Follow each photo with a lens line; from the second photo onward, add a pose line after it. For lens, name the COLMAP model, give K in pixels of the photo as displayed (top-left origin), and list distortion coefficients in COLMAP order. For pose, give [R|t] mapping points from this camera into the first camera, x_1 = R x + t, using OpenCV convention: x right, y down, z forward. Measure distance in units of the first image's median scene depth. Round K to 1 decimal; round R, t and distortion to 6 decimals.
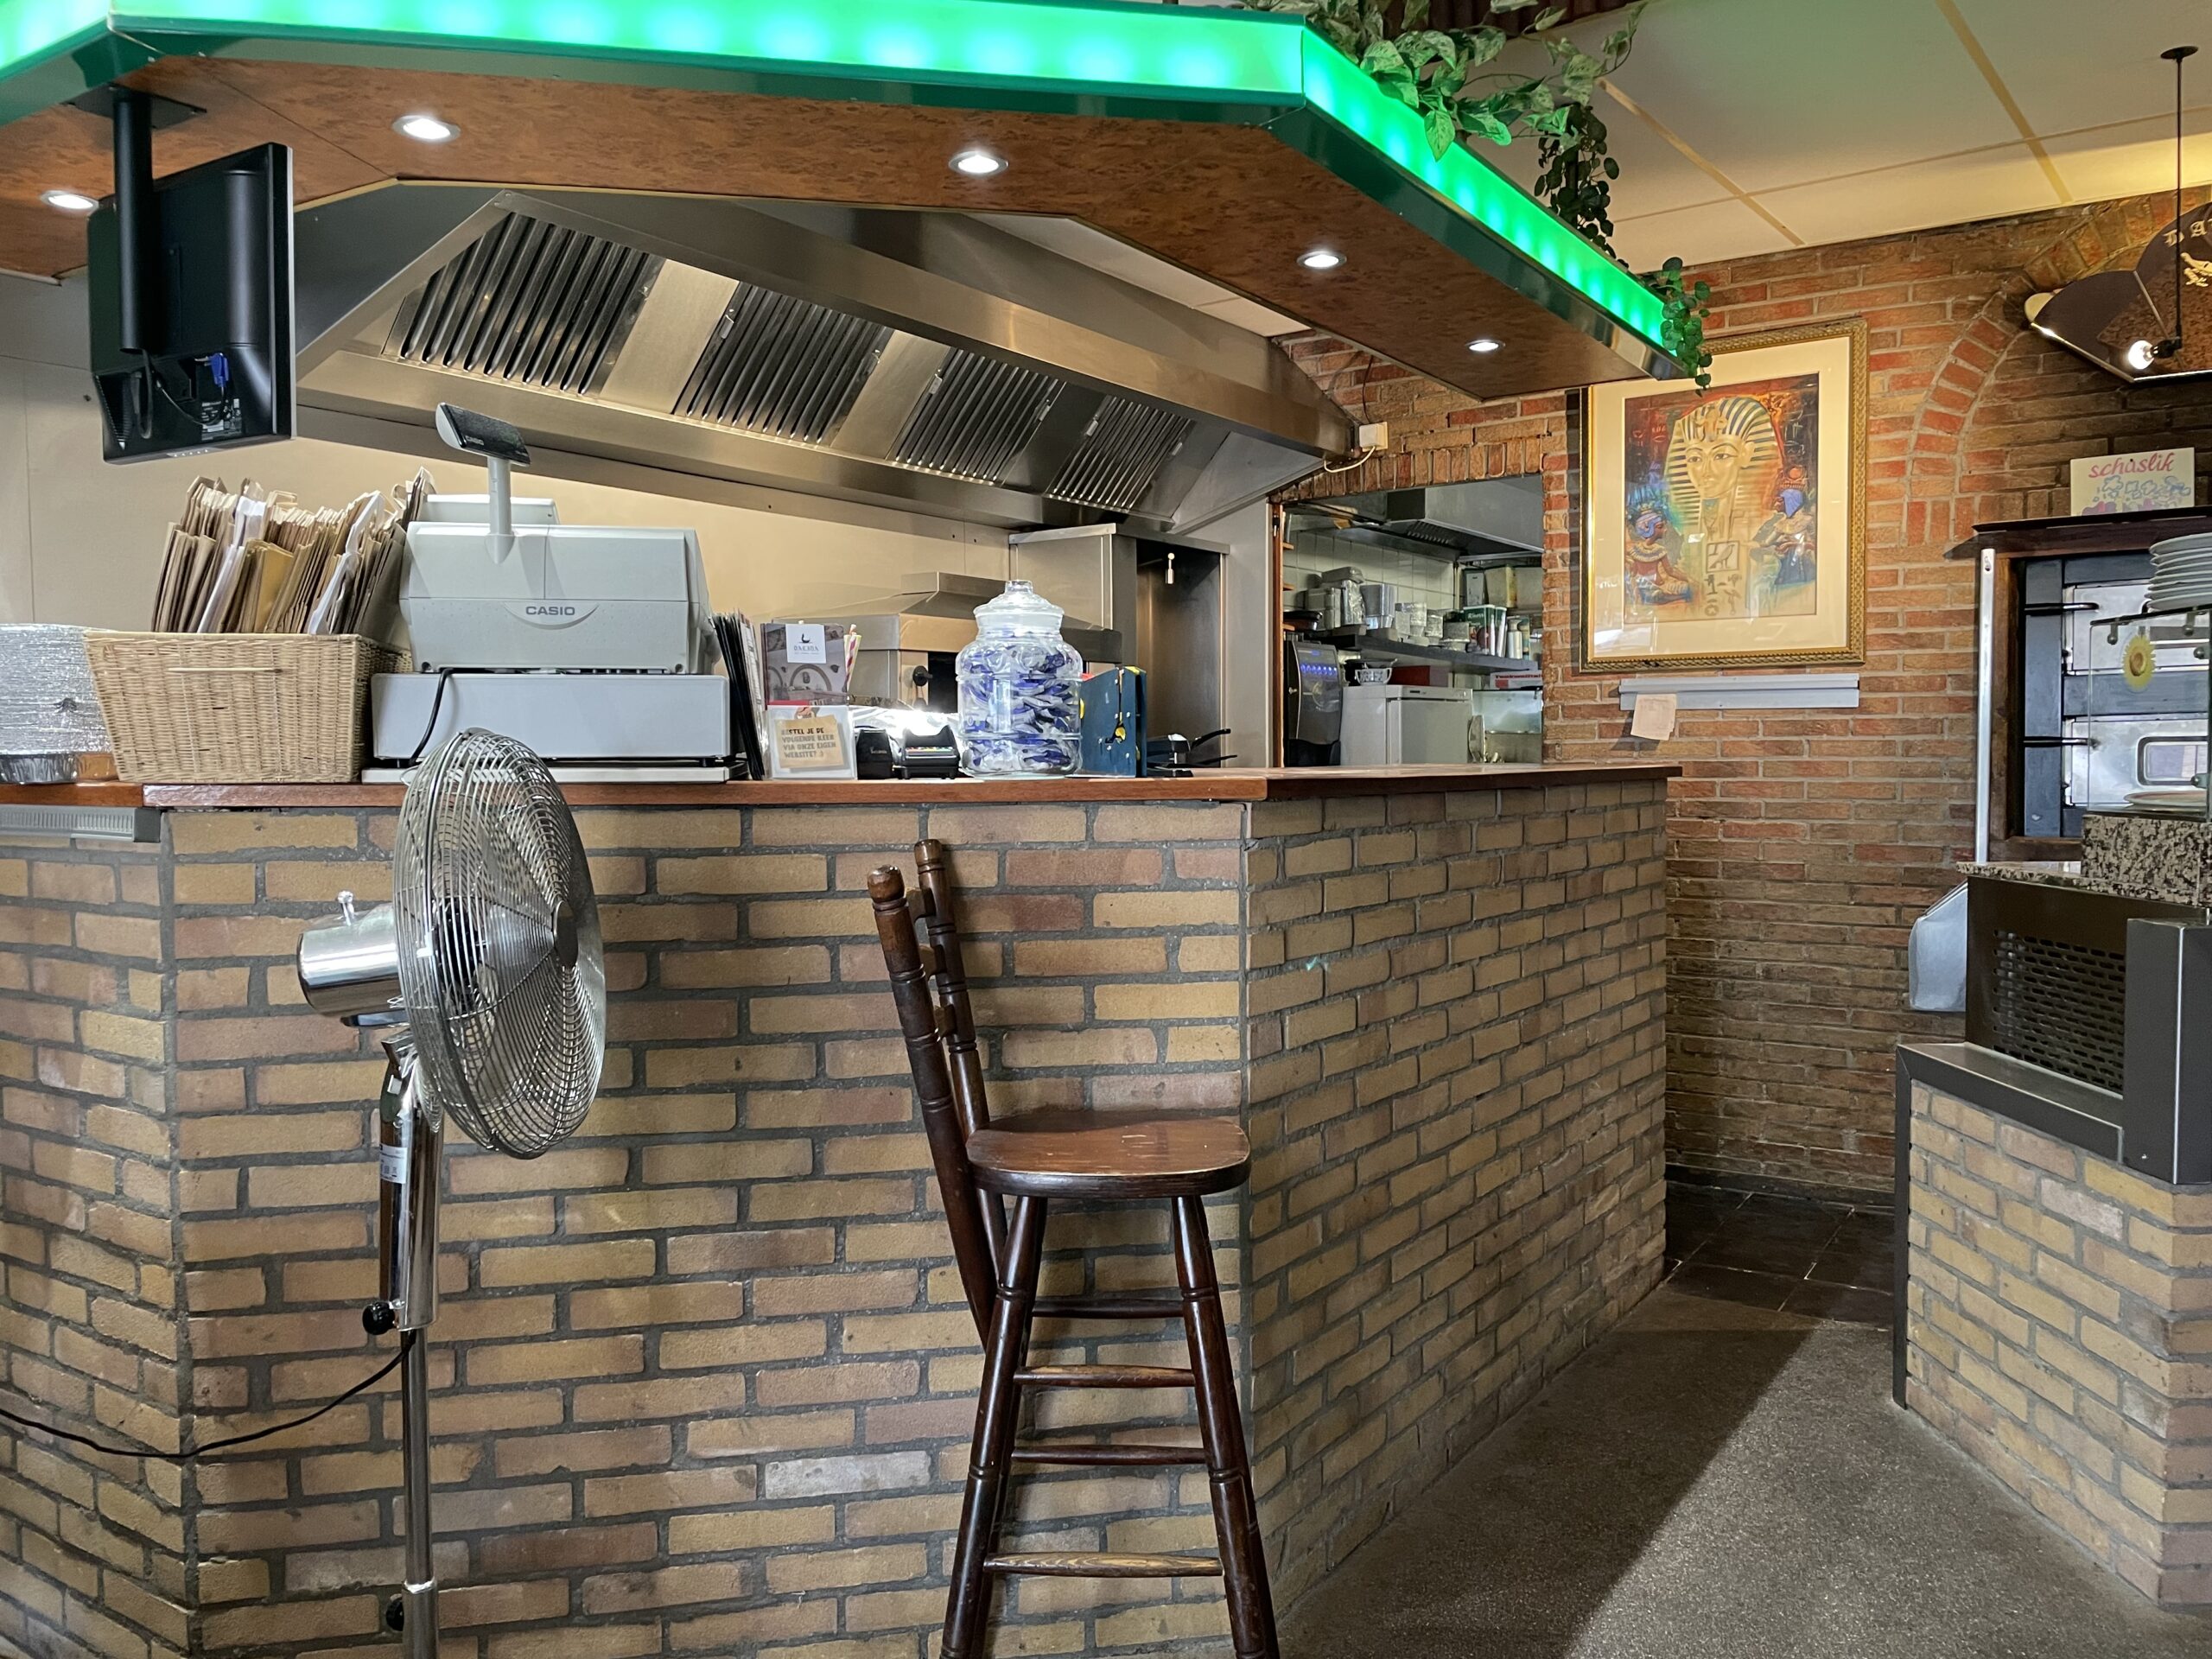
lens RADIAL K [[1674.1, 0, 1115.2], [0, 1674.1, 834.7], [0, 0, 1]] dist [0.080688, -0.103613]
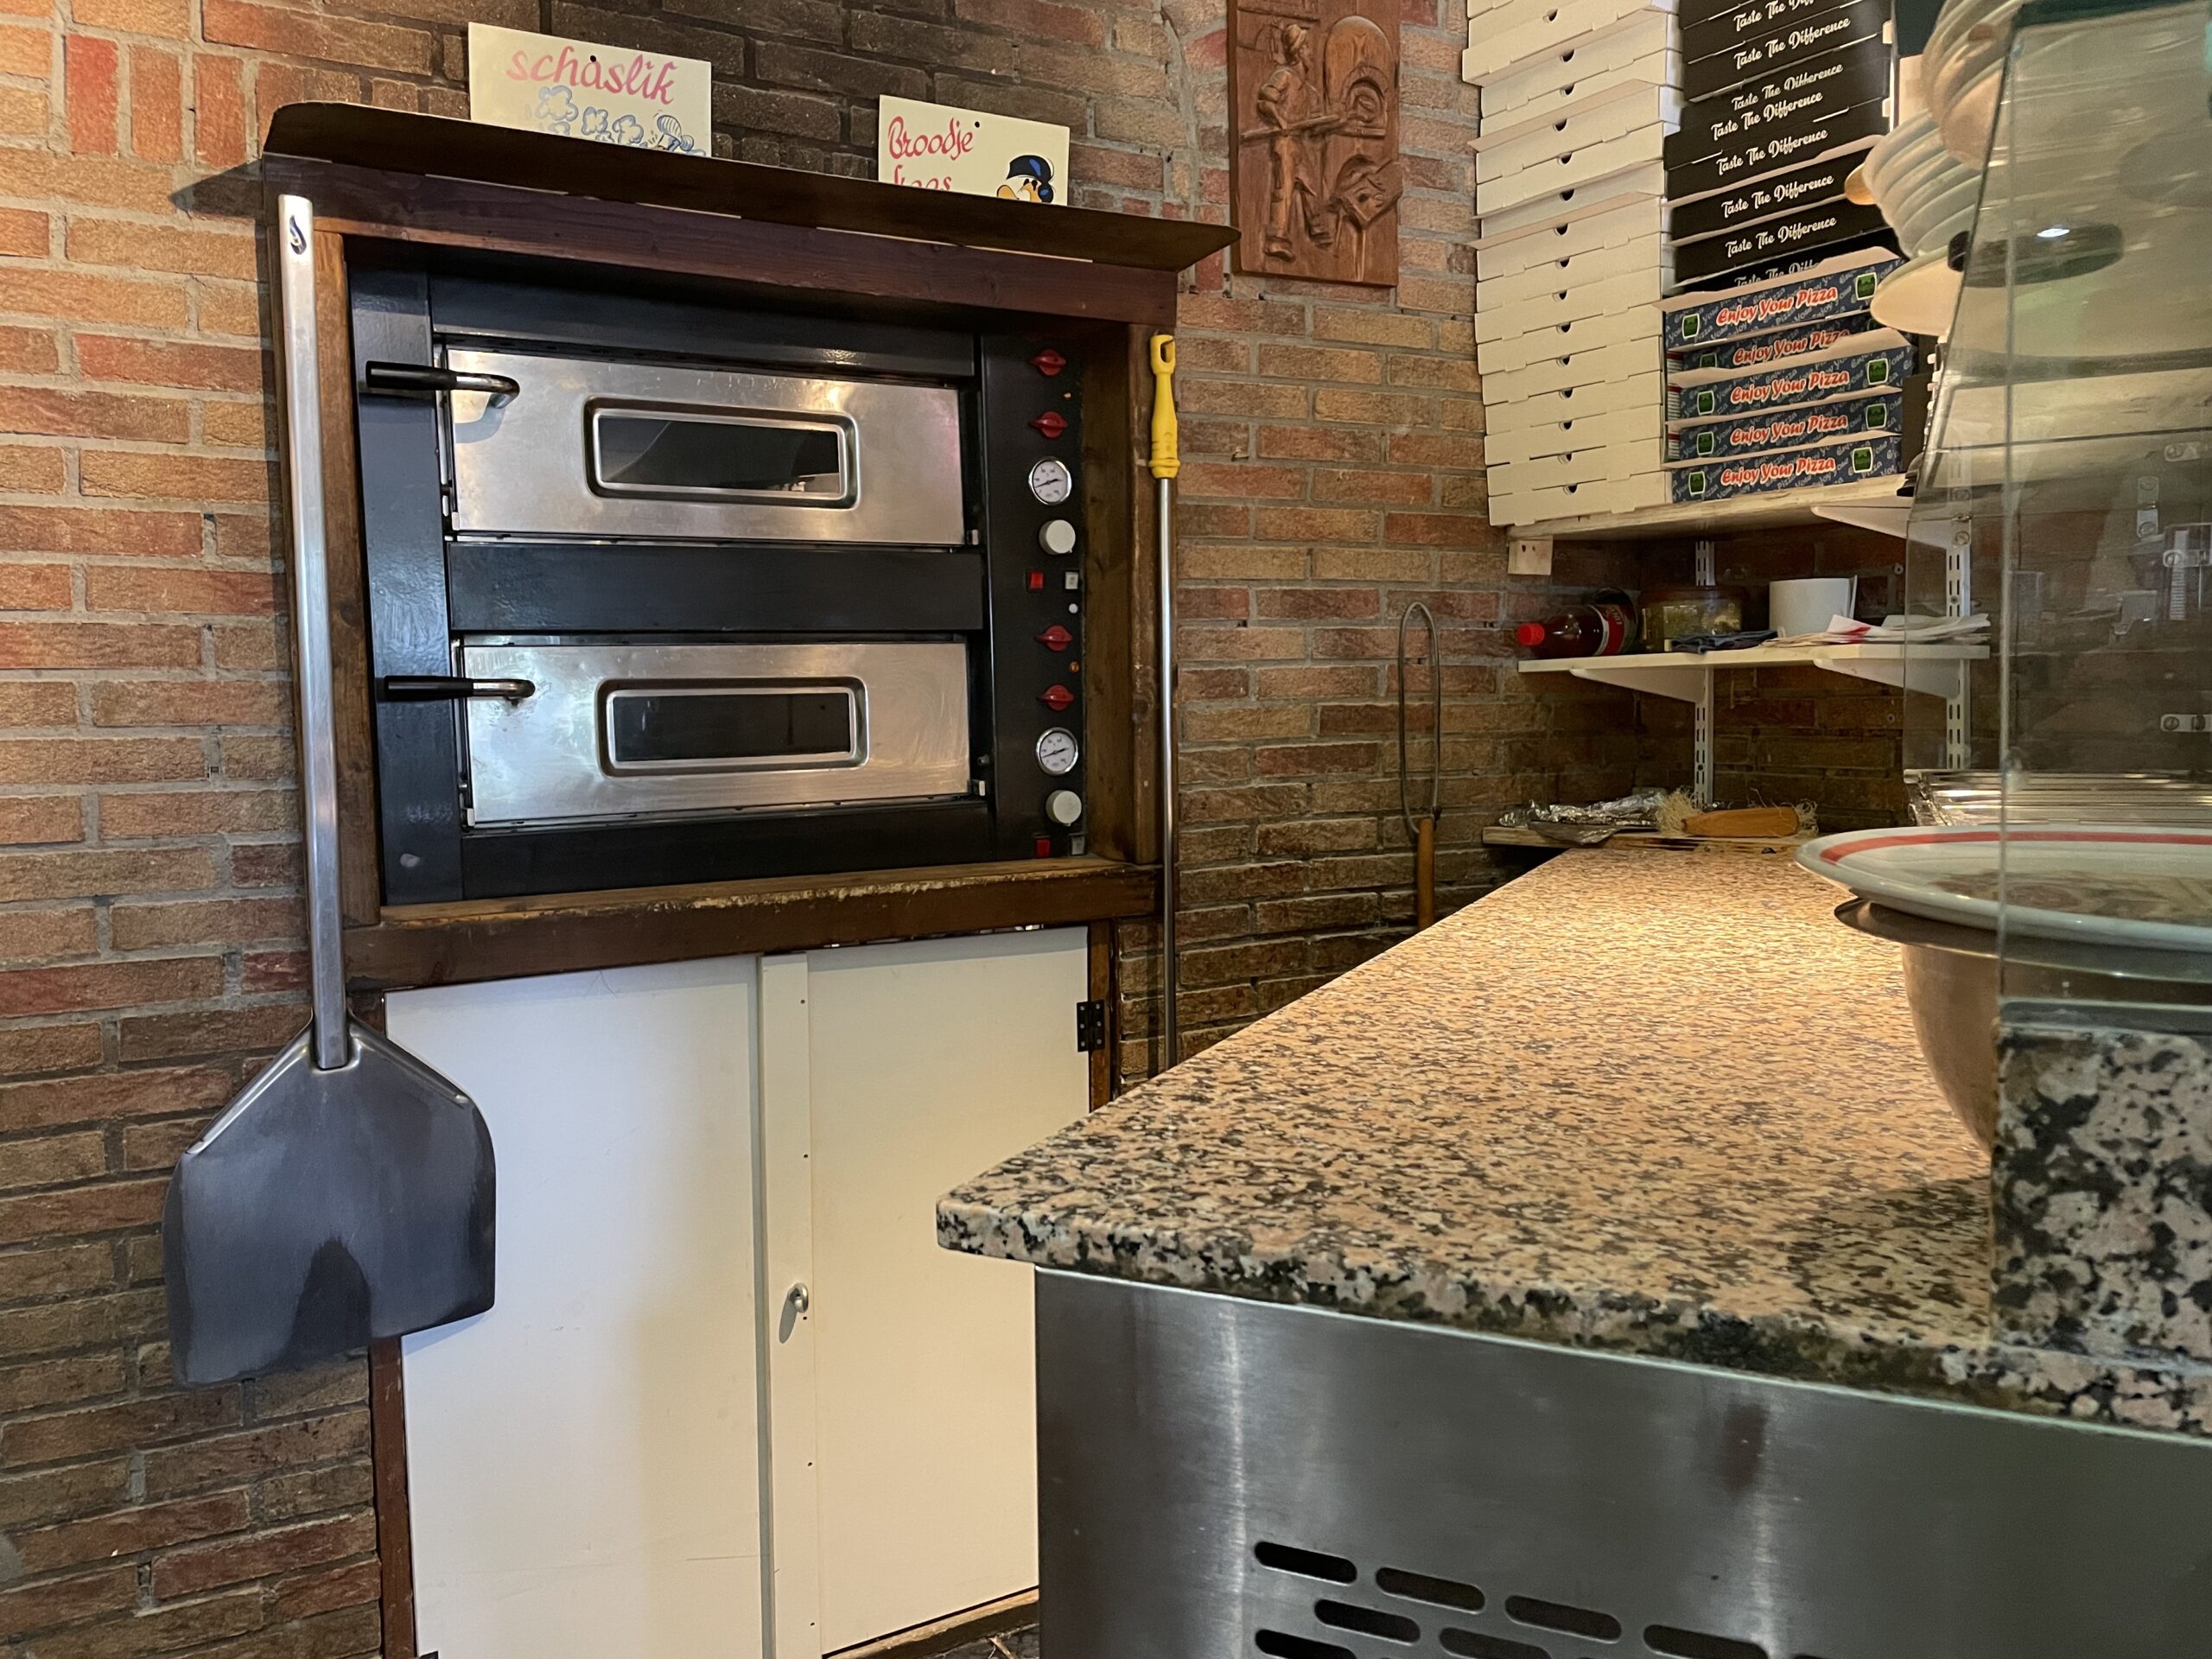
lens RADIAL K [[1674.1, 0, 1107.0], [0, 1674.1, 808.4], [0, 0, 1]] dist [0.080688, -0.103613]
pose [[0.432729, -0.061284, 0.899438, 0.232213], [0.052682, 0.997701, 0.042633, -0.033724], [-0.899983, 0.028936, 0.434963, 0.663390]]
